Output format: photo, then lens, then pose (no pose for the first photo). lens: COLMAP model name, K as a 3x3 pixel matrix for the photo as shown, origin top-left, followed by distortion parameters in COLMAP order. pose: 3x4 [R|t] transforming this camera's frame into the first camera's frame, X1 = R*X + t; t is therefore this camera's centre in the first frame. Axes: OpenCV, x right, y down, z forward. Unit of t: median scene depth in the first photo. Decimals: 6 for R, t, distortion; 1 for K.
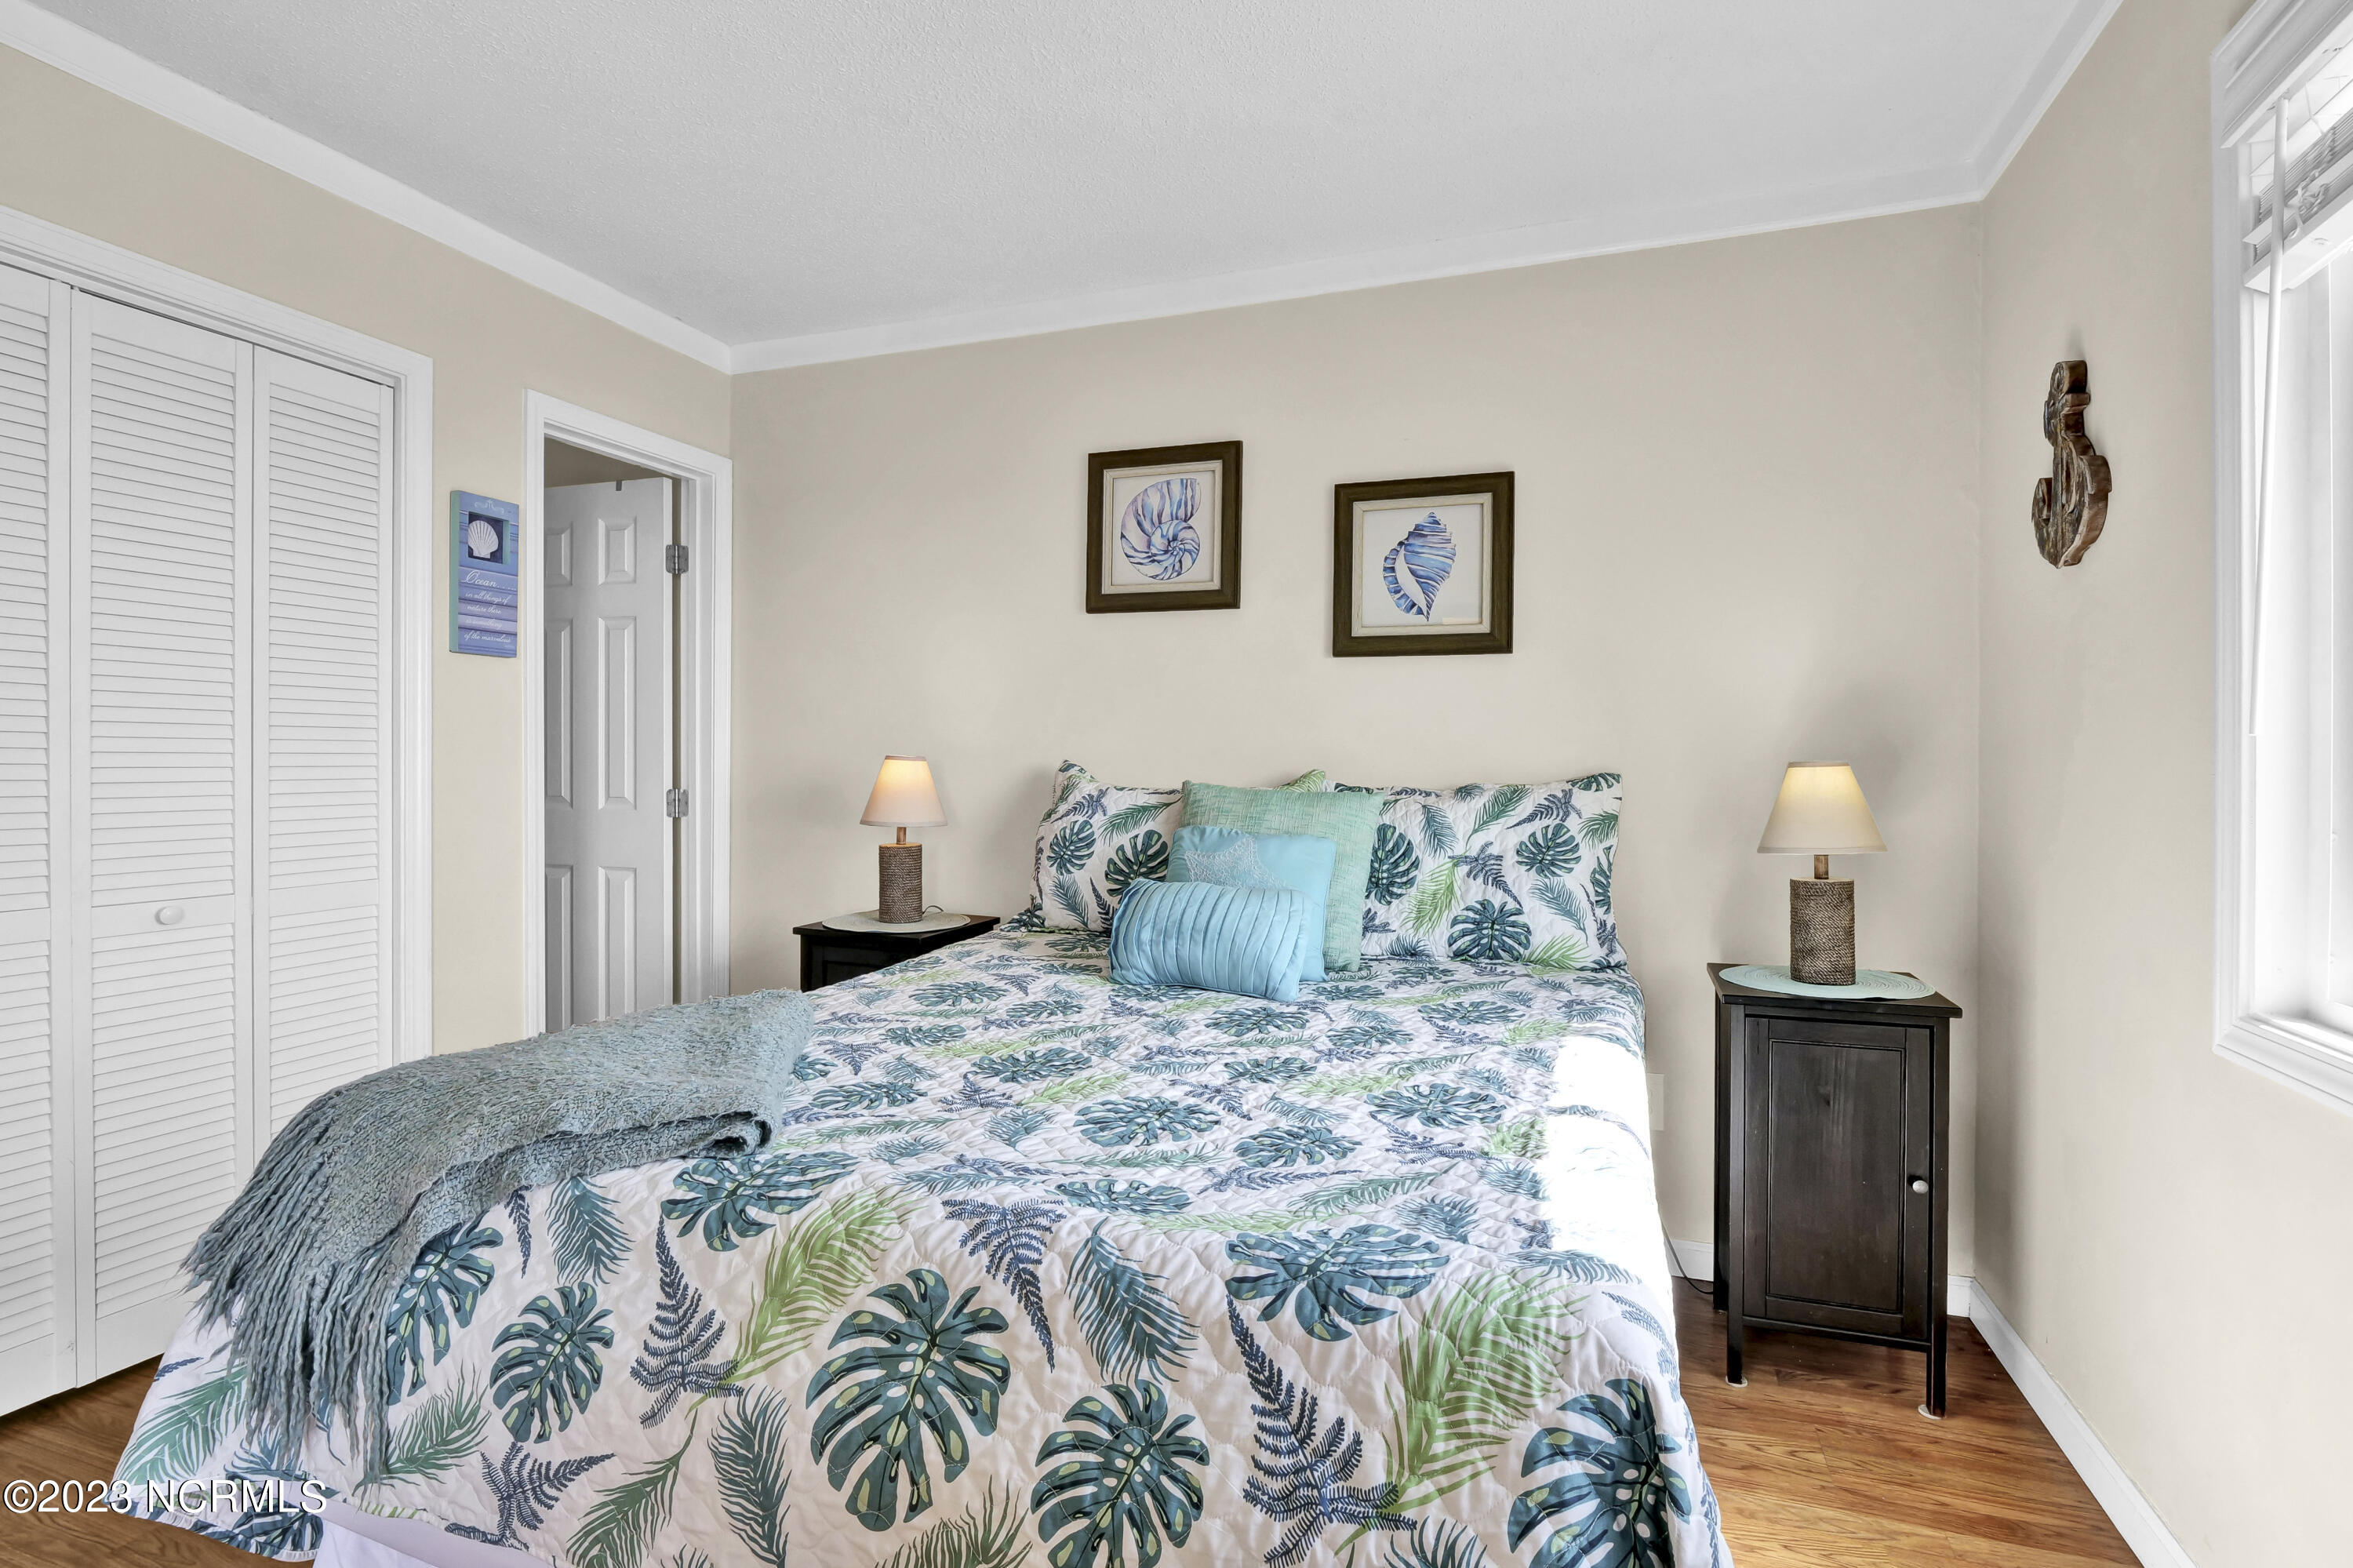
lens RADIAL K [[1152.0, 0, 1171.5], [0, 1152.0, 771.0], [0, 0, 1]] dist [-0.018486, -0.001561]
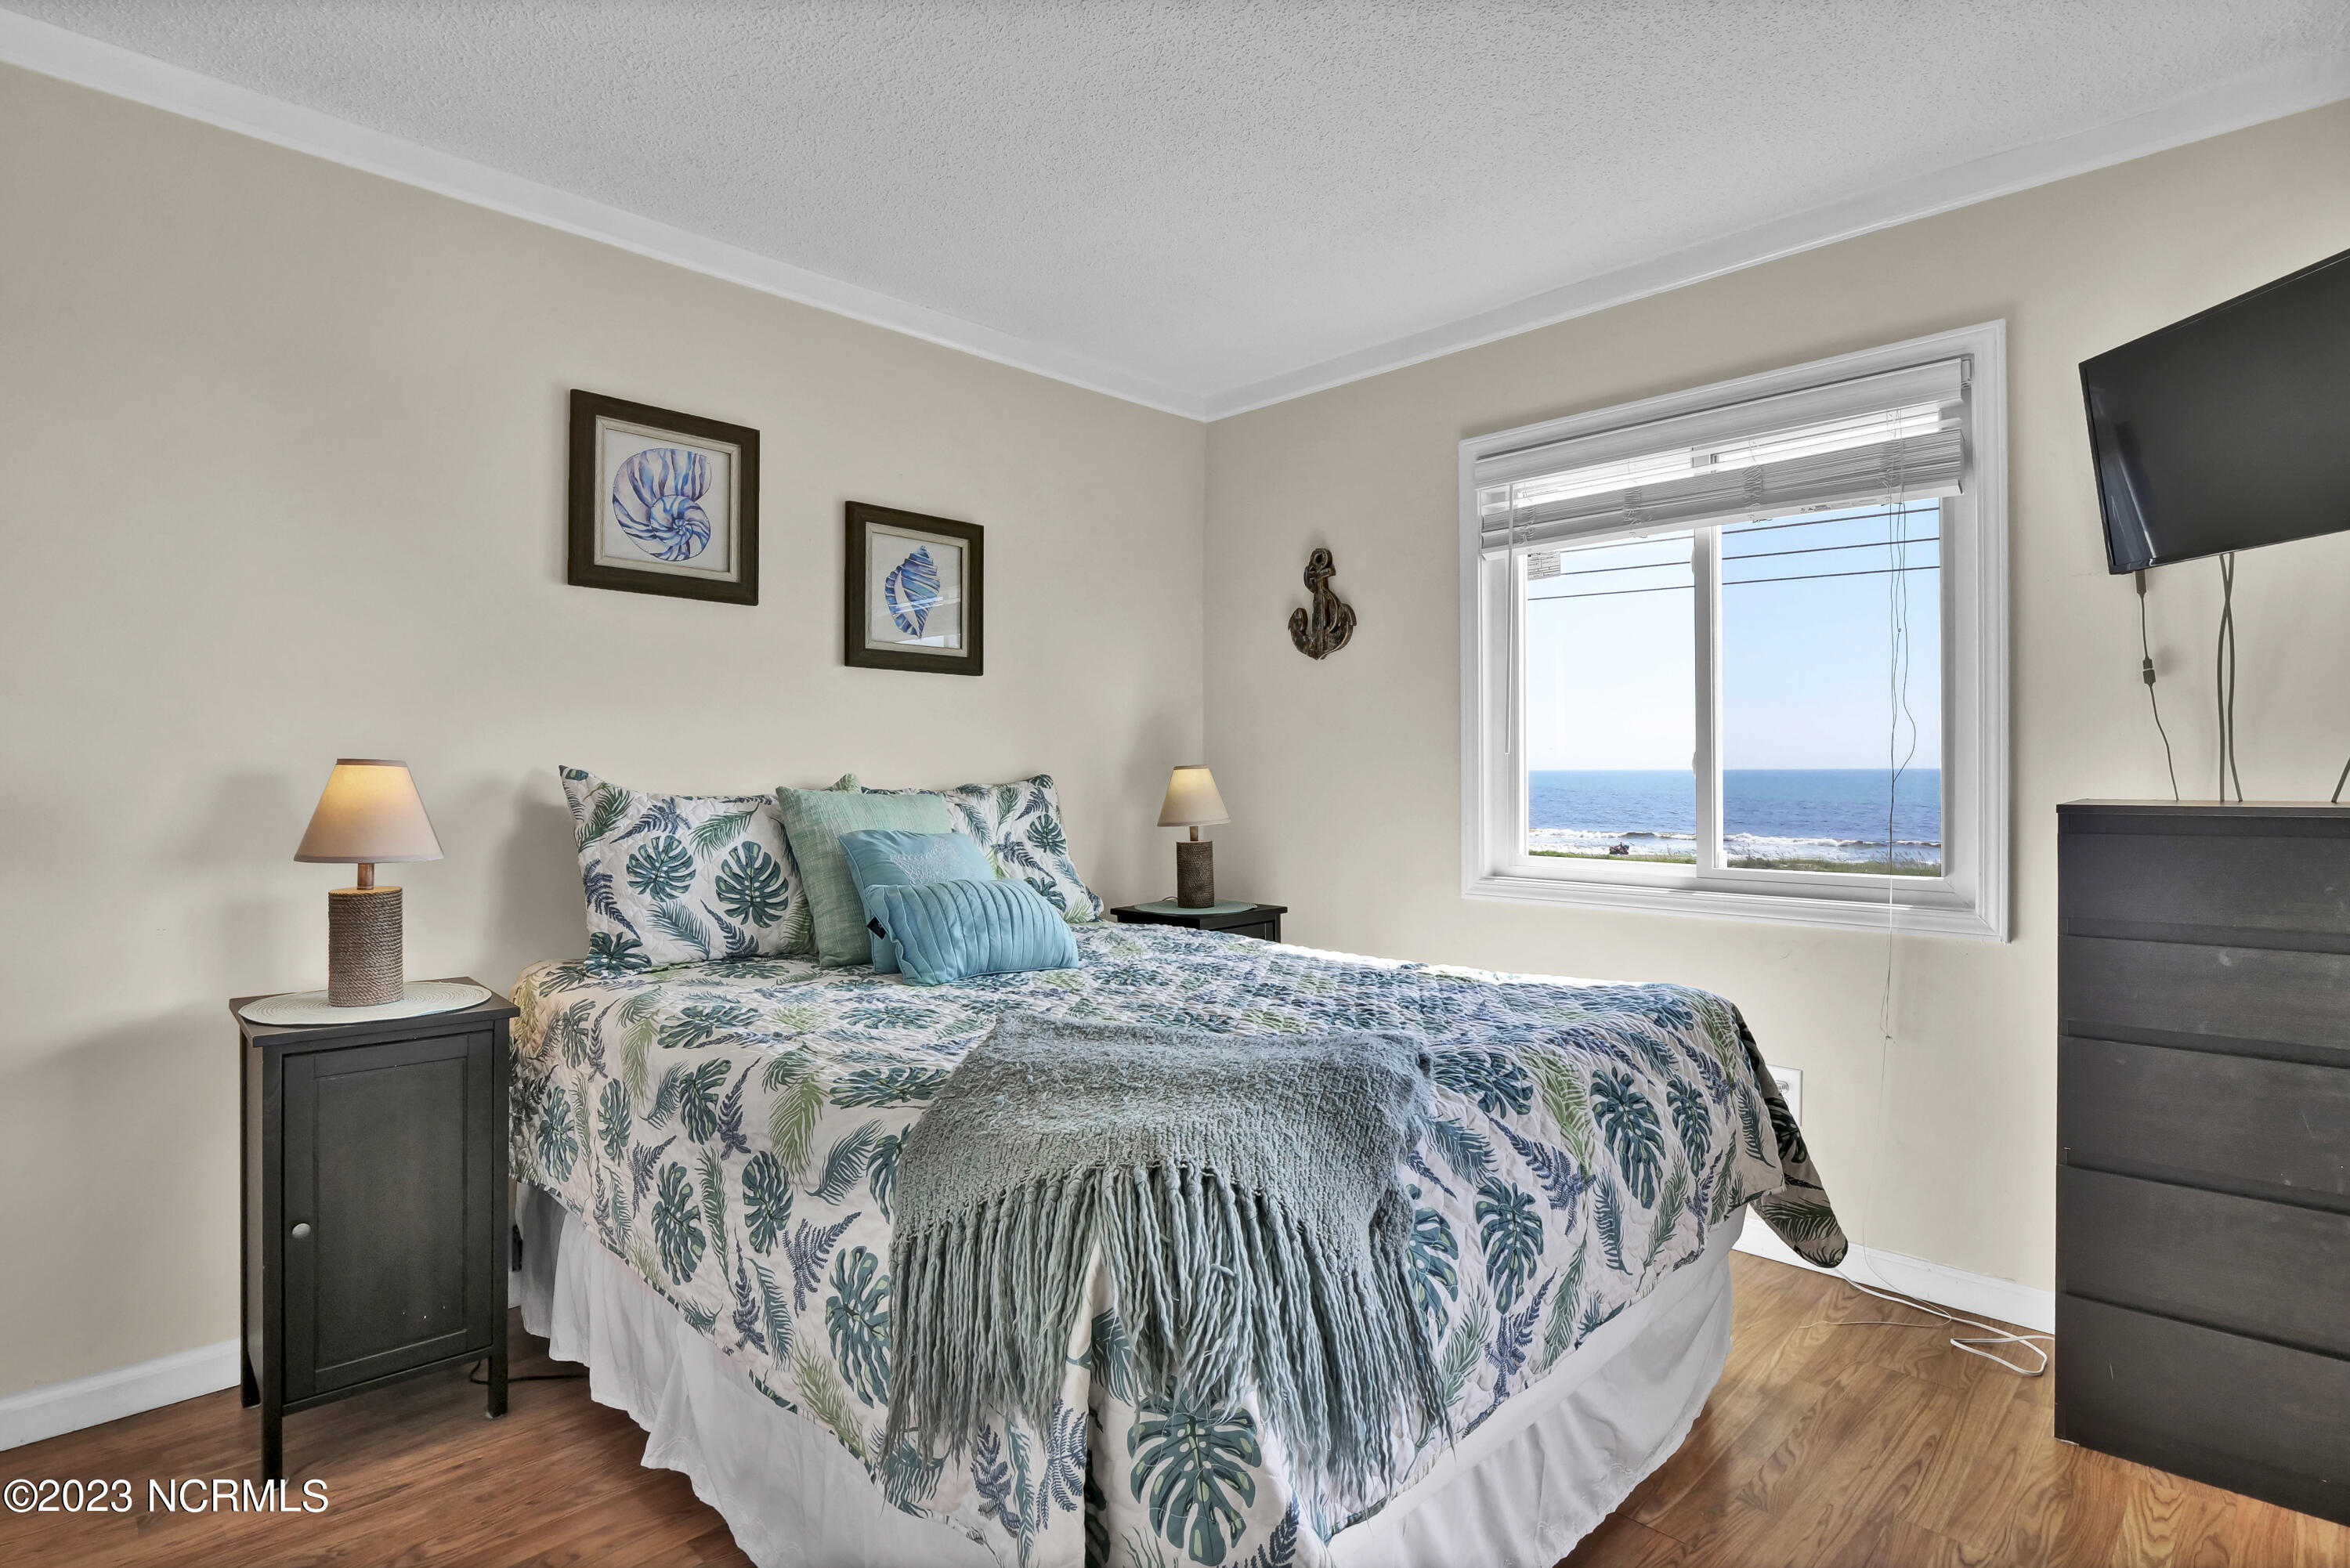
lens RADIAL K [[1186.1, 0, 1159.7], [0, 1186.1, 758.1], [0, 0, 1]] dist [0.004446, -0.008370]
pose [[0.407666, 0.003170, 0.913126, -0.743605], [0.007452, 0.999949, -0.006798, -0.006170], [-0.913101, 0.009576, 0.407622, 0.312608]]
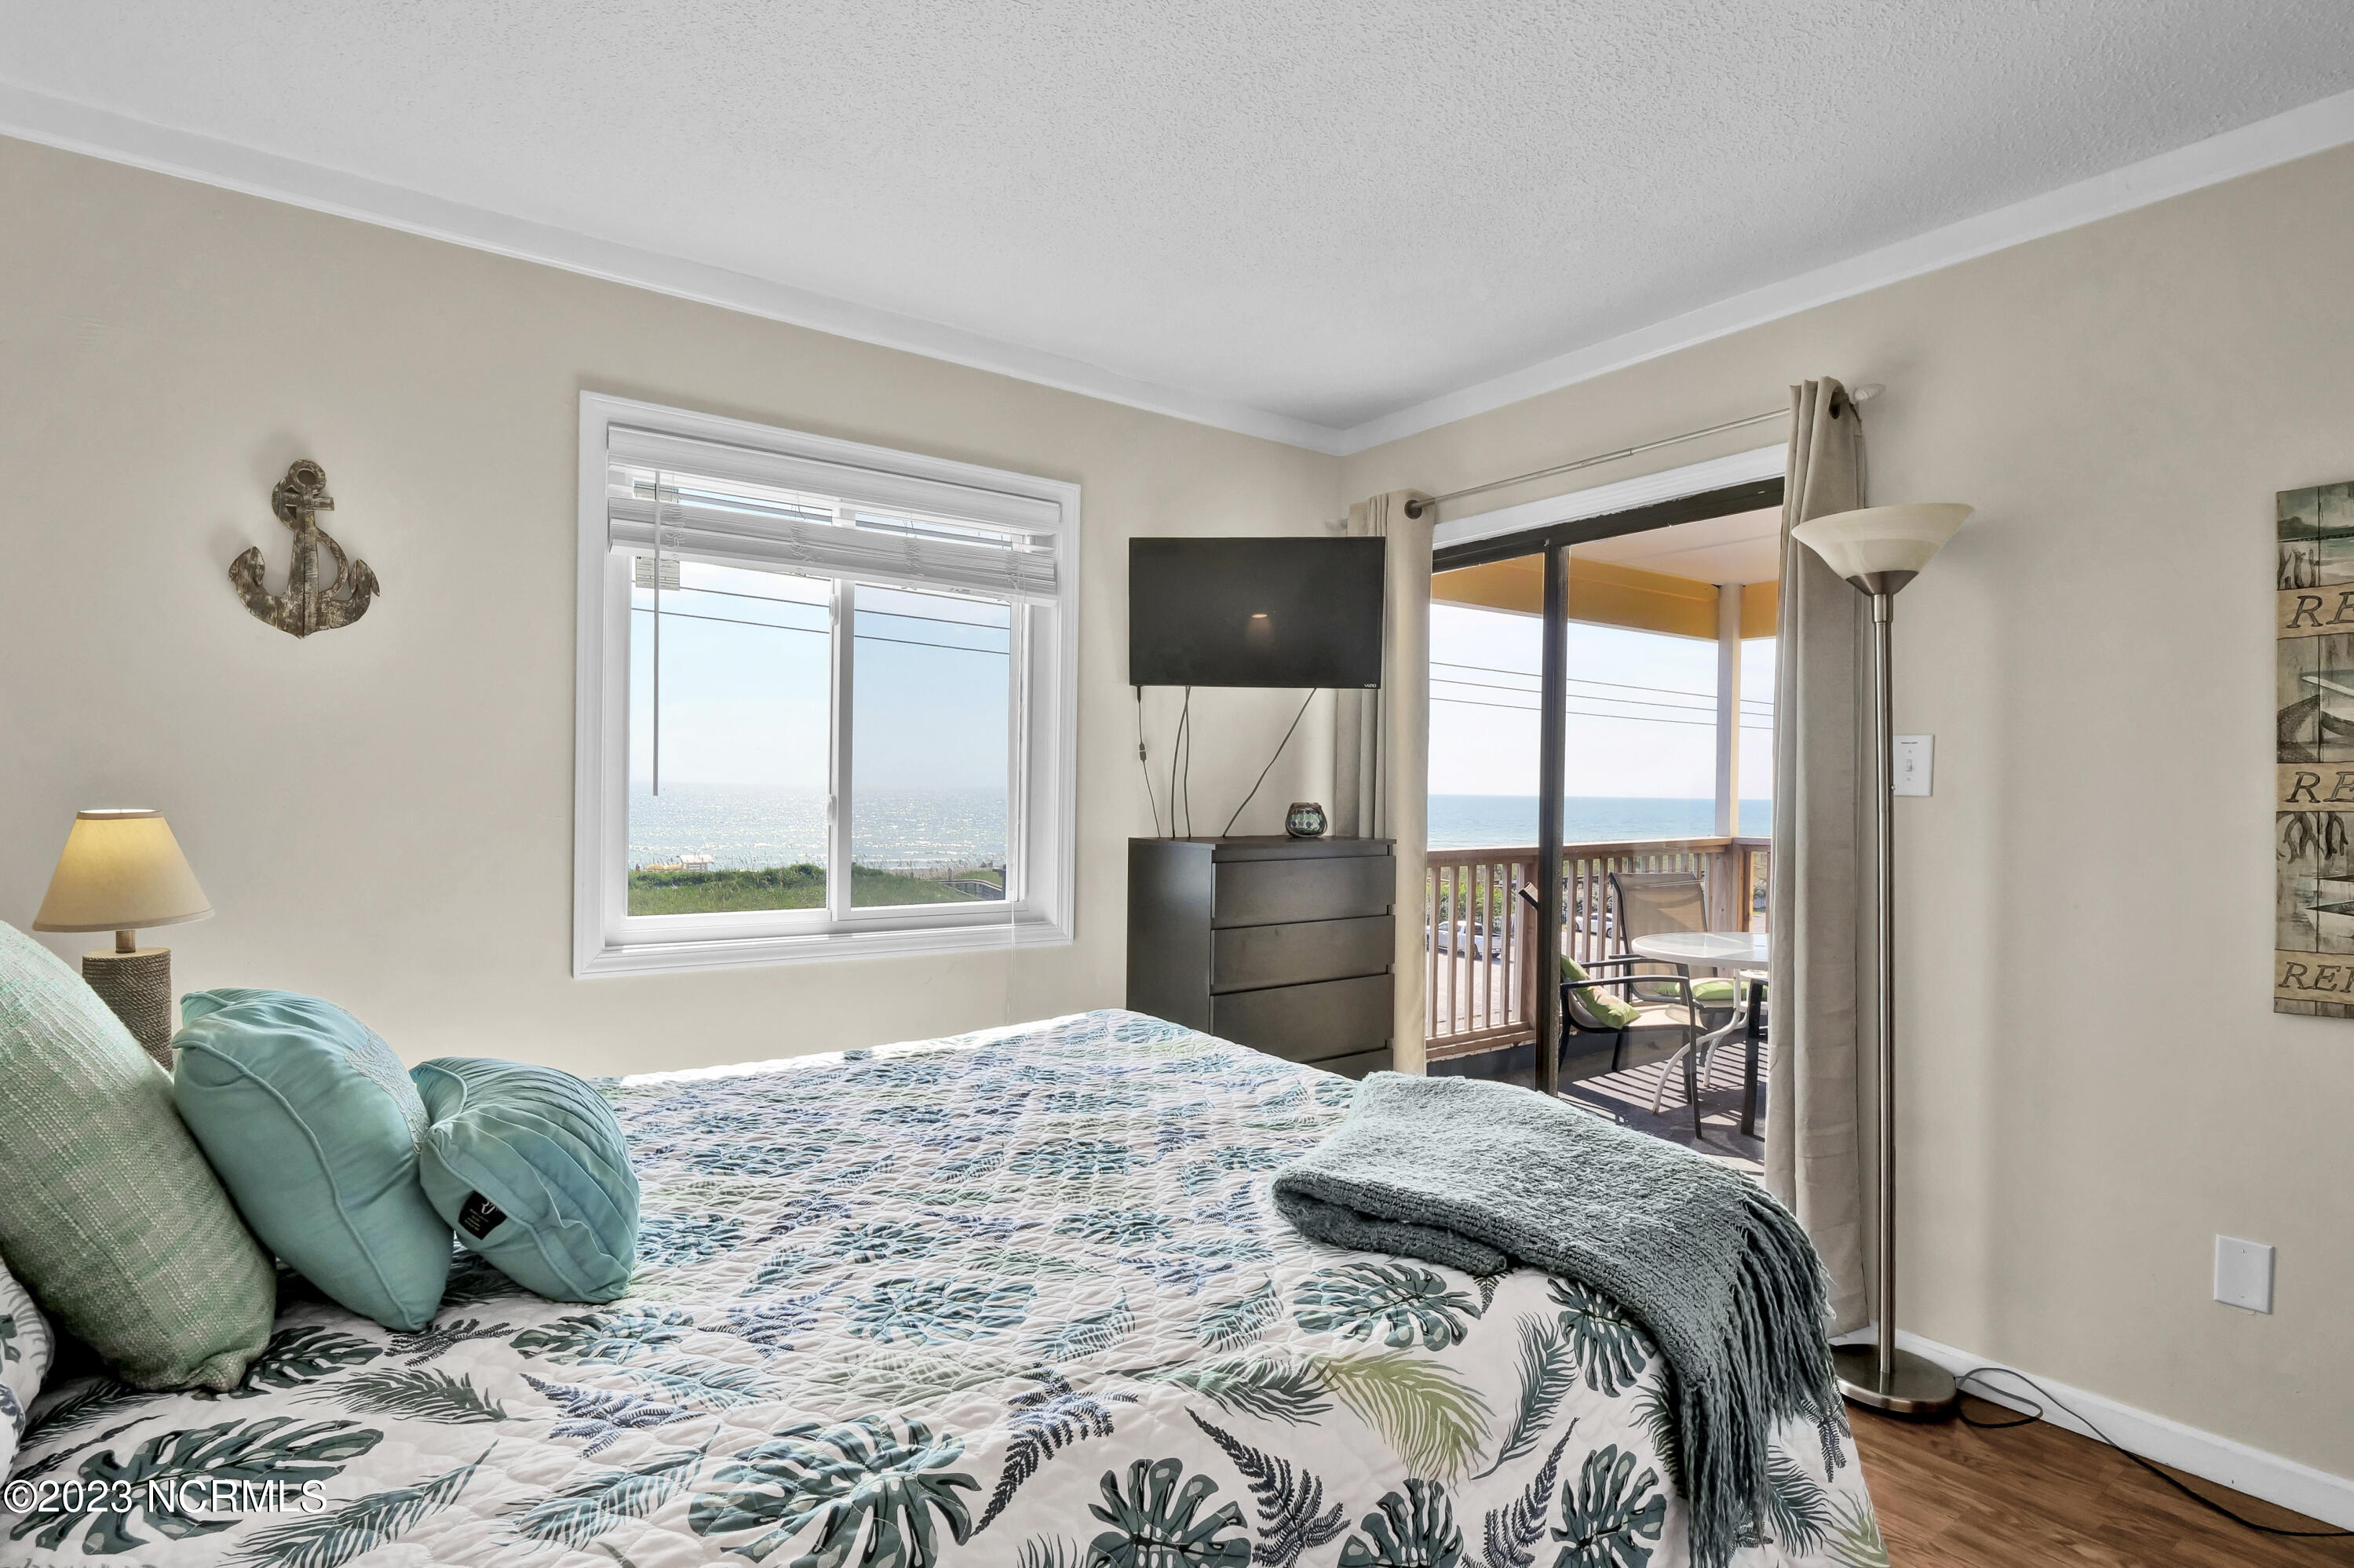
lens RADIAL K [[1205.5, 0, 1163.8], [0, 1205.5, 800.0], [0, 0, 1]] dist [-0.002101, -0.010850]
pose [[-0.842699, -0.020300, 0.538002, -0.420179], [-0.016944, 0.999794, 0.011185, -0.030555], [-0.538118, 0.000309, -0.842870, 1.077090]]
